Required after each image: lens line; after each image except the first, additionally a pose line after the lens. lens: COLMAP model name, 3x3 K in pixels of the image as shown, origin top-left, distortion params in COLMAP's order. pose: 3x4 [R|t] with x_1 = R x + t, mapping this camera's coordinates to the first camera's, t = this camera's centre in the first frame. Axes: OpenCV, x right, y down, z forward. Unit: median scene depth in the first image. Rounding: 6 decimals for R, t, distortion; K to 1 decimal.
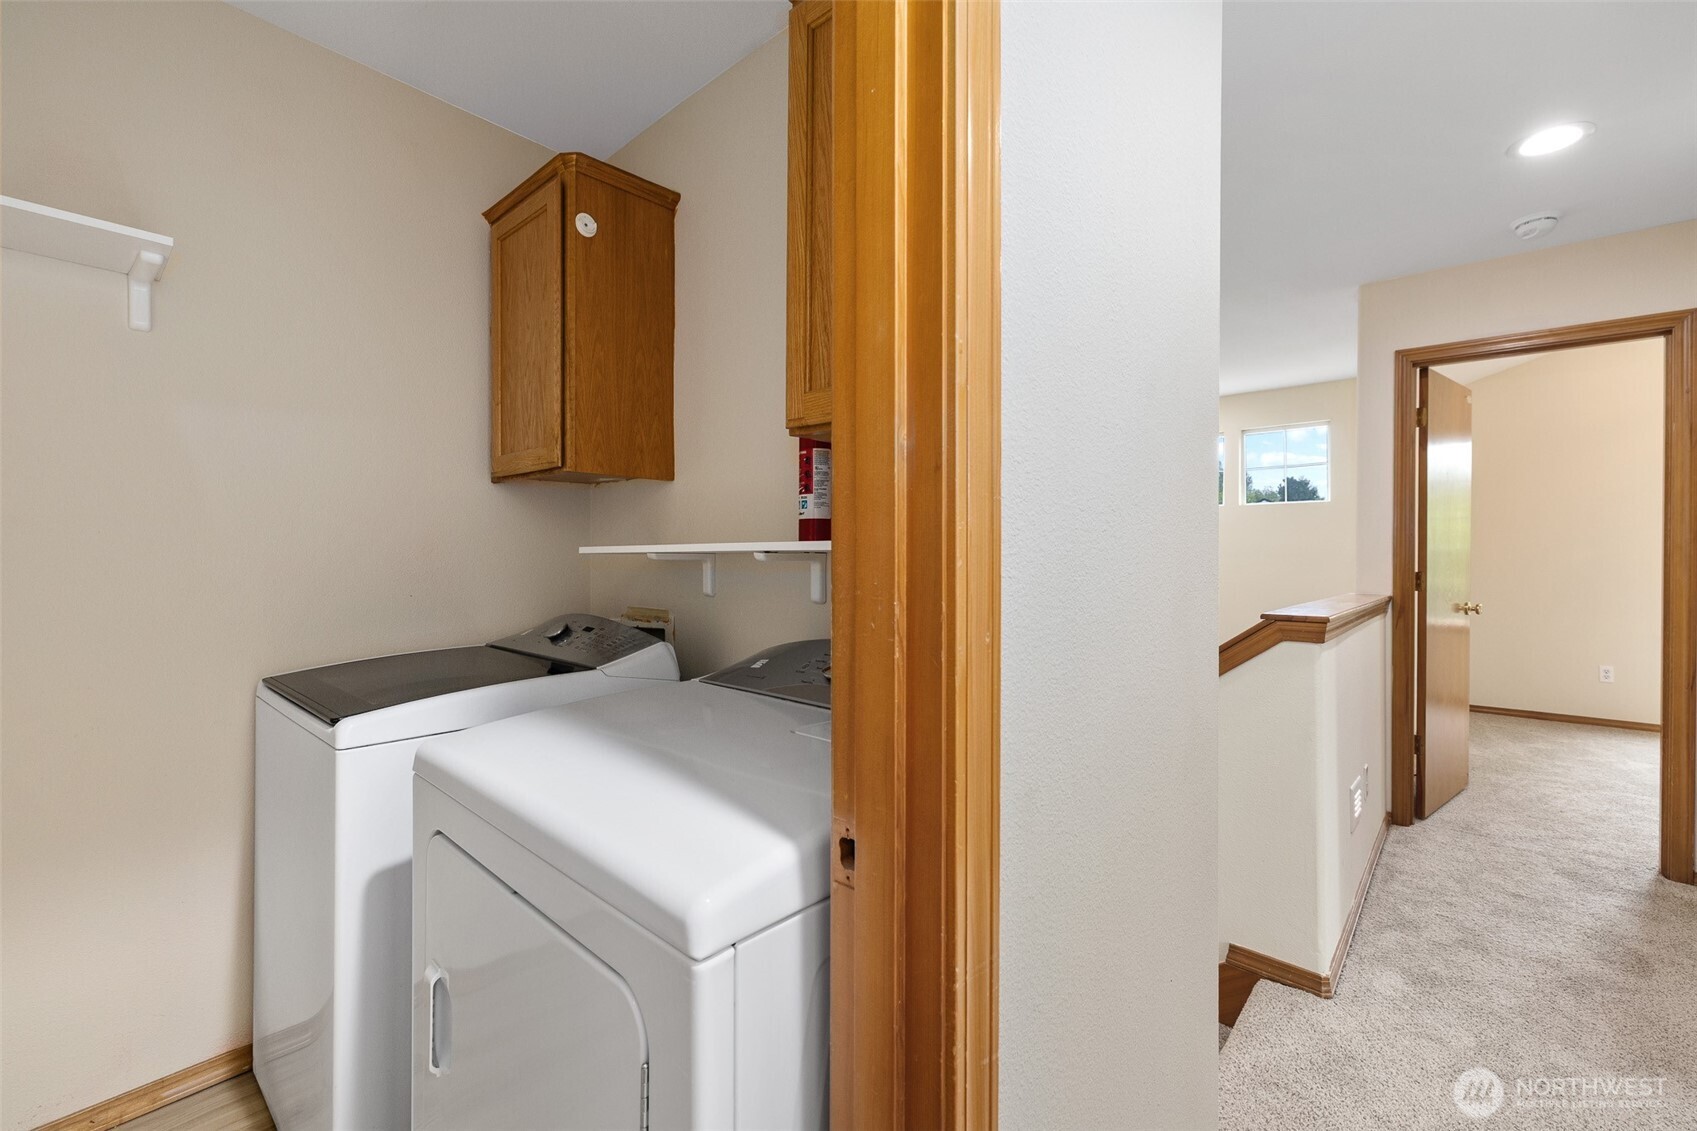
lens RADIAL K [[713.6, 0, 849.1], [0, 713.6, 562.6], [0, 0, 1]] dist [-0.010414, -0.000118]
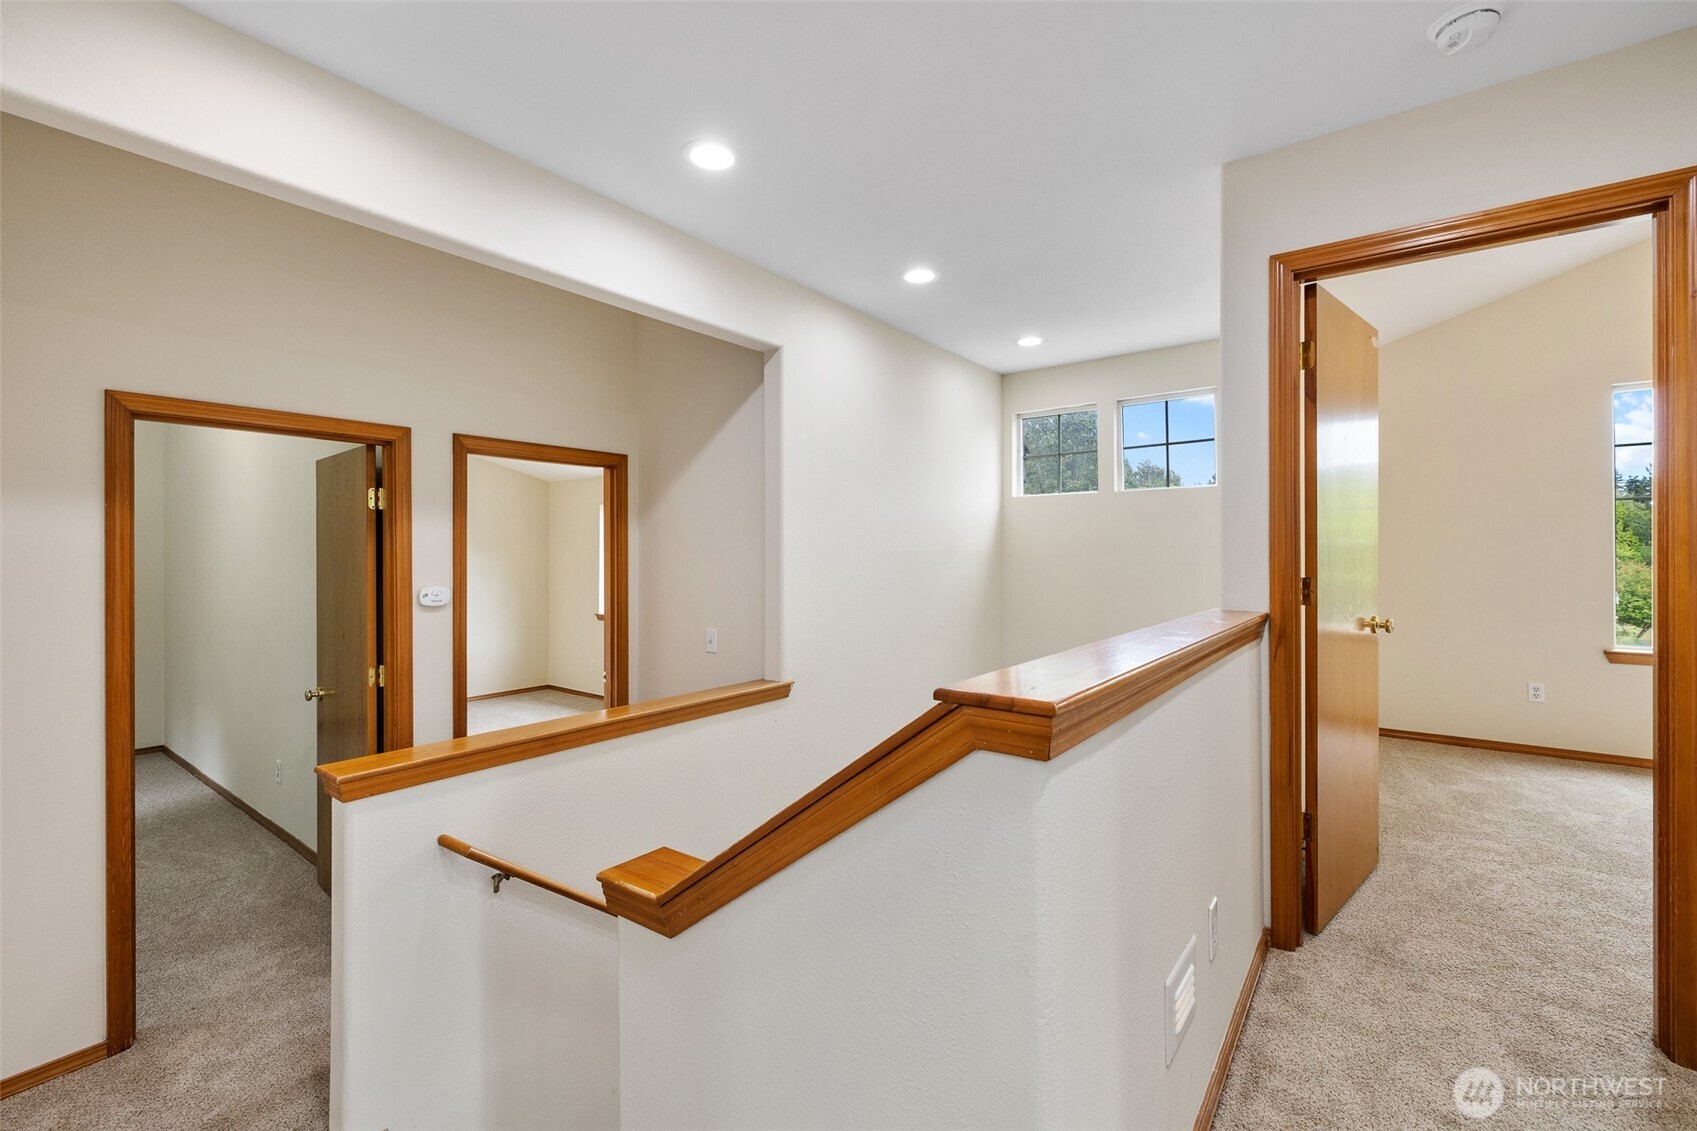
lens RADIAL K [[713.6, 0, 848.3], [0, 713.6, 556.7], [0, 0, 1]] dist [-0.010414, -0.000118]
pose [[0.997321, -0.006623, 0.072848, 0.314989], [0.006926, 0.999968, -0.003907, -0.007639], [-0.072820, 0.004401, 0.997335, 0.349172]]
